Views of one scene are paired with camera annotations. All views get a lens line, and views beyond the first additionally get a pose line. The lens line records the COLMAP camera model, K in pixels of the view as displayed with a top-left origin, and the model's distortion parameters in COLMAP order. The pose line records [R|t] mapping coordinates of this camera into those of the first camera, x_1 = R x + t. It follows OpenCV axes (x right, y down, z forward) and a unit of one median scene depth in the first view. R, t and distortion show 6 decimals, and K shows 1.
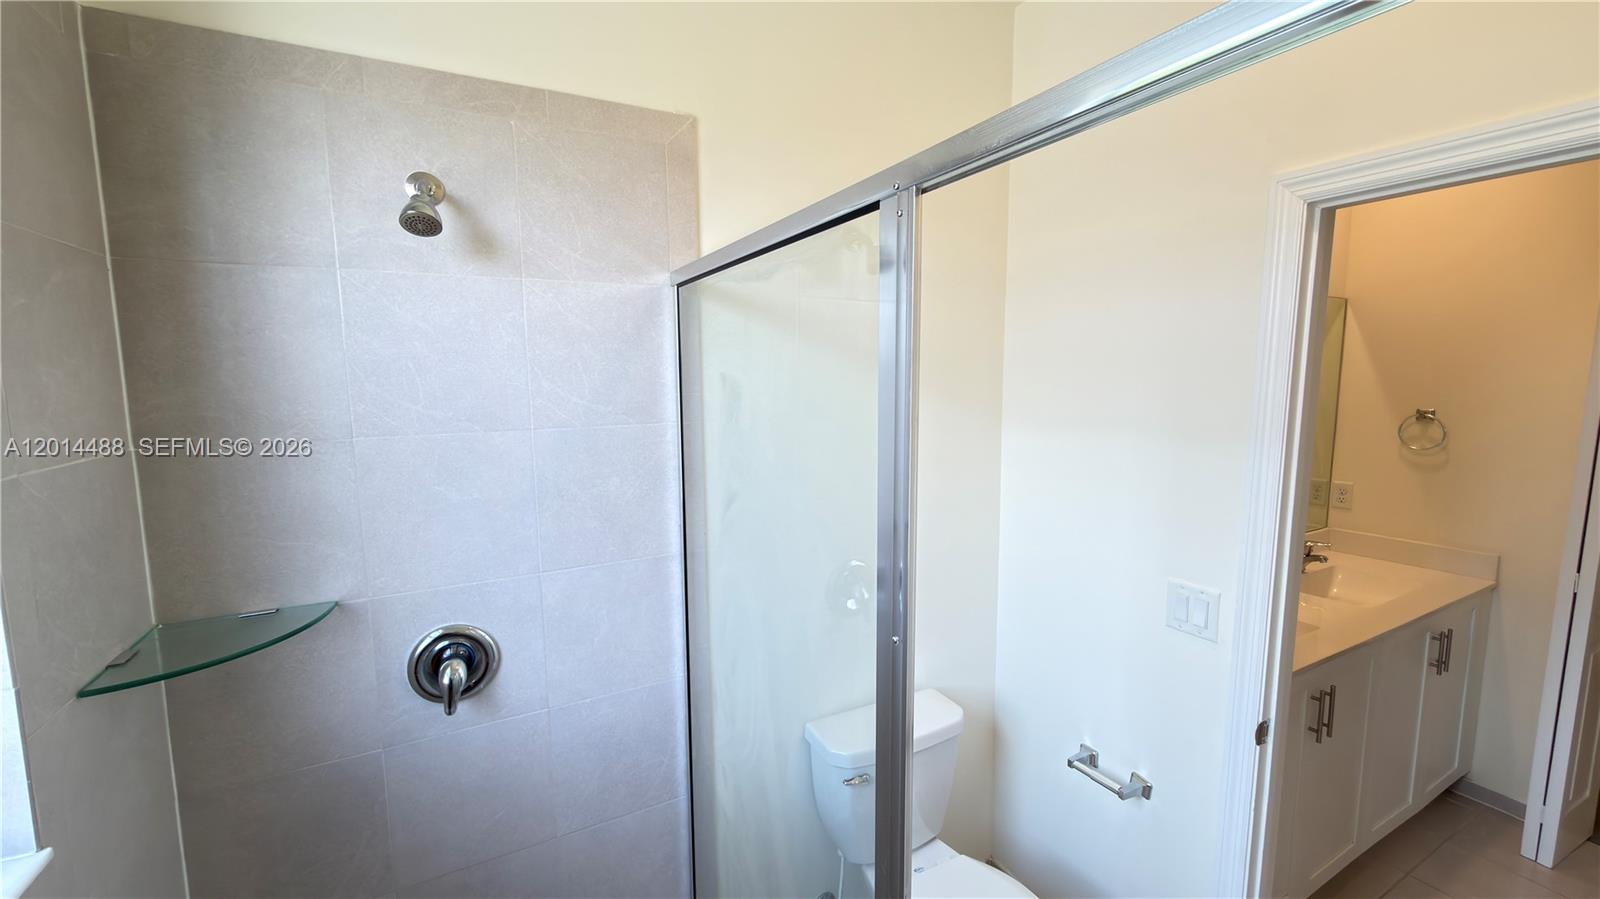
lens RADIAL K [[642.0, 0, 803.3], [0, 642.0, 451.9], [0, 0, 1]] dist [0.003103, -0.000089]
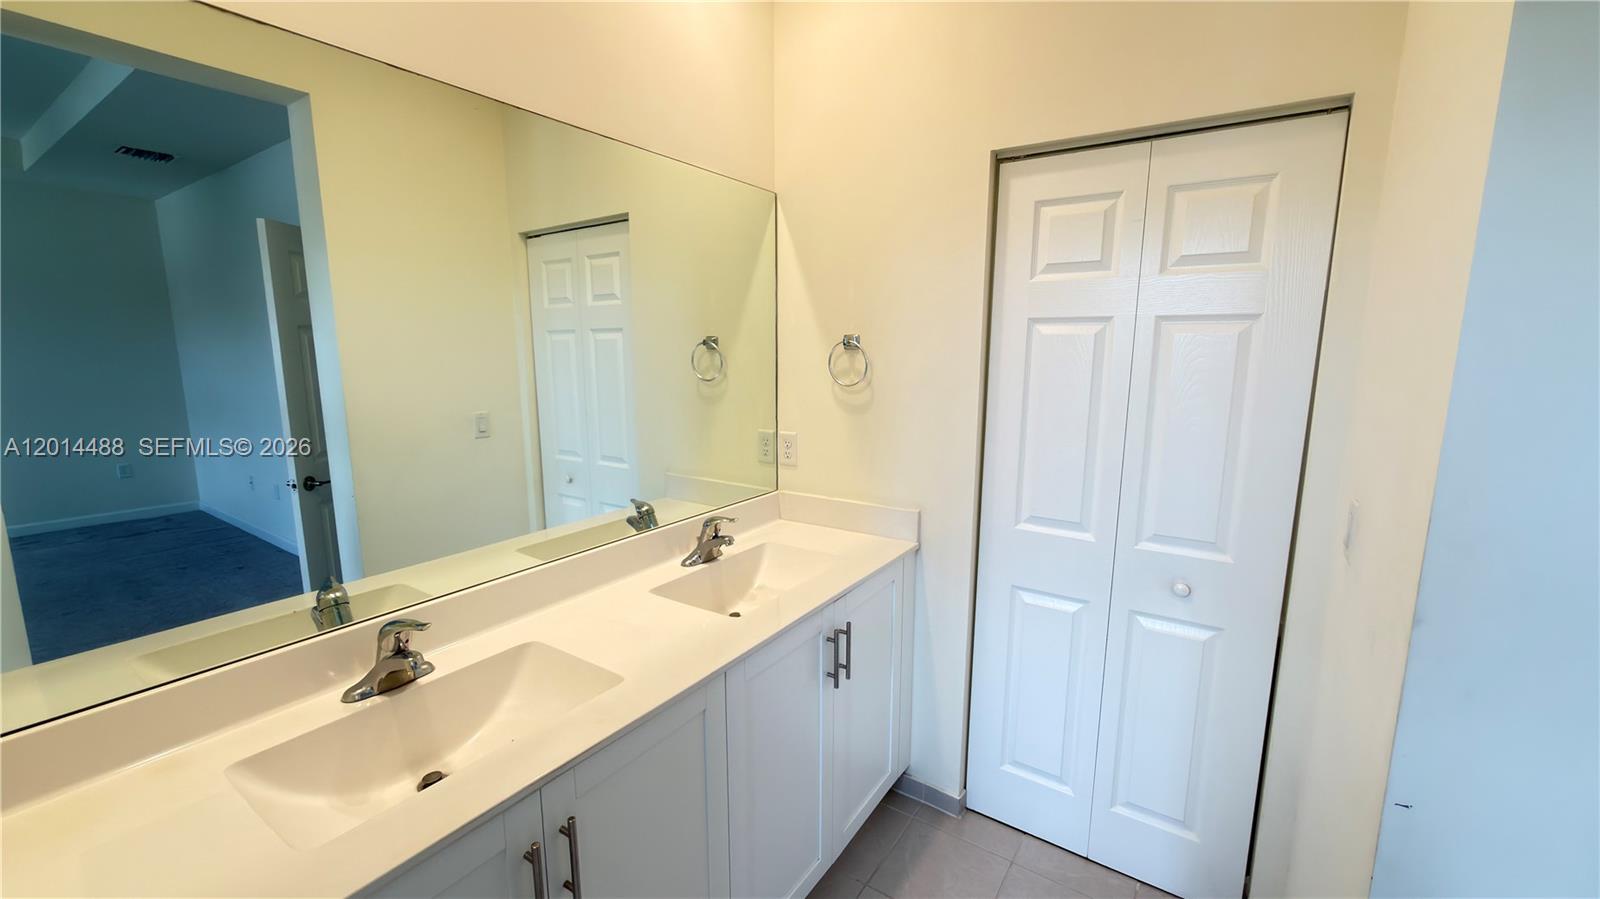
lens RADIAL K [[642.0, 0, 800.6], [0, 642.0, 452.3], [0, 0, 1]] dist [0.003103, -0.000089]
pose [[0.890377, -0.069202, 0.449932, 0.547619], [0.048419, 0.997168, 0.057551, 0.029713], [-0.452641, -0.029457, 0.891206, 0.320347]]
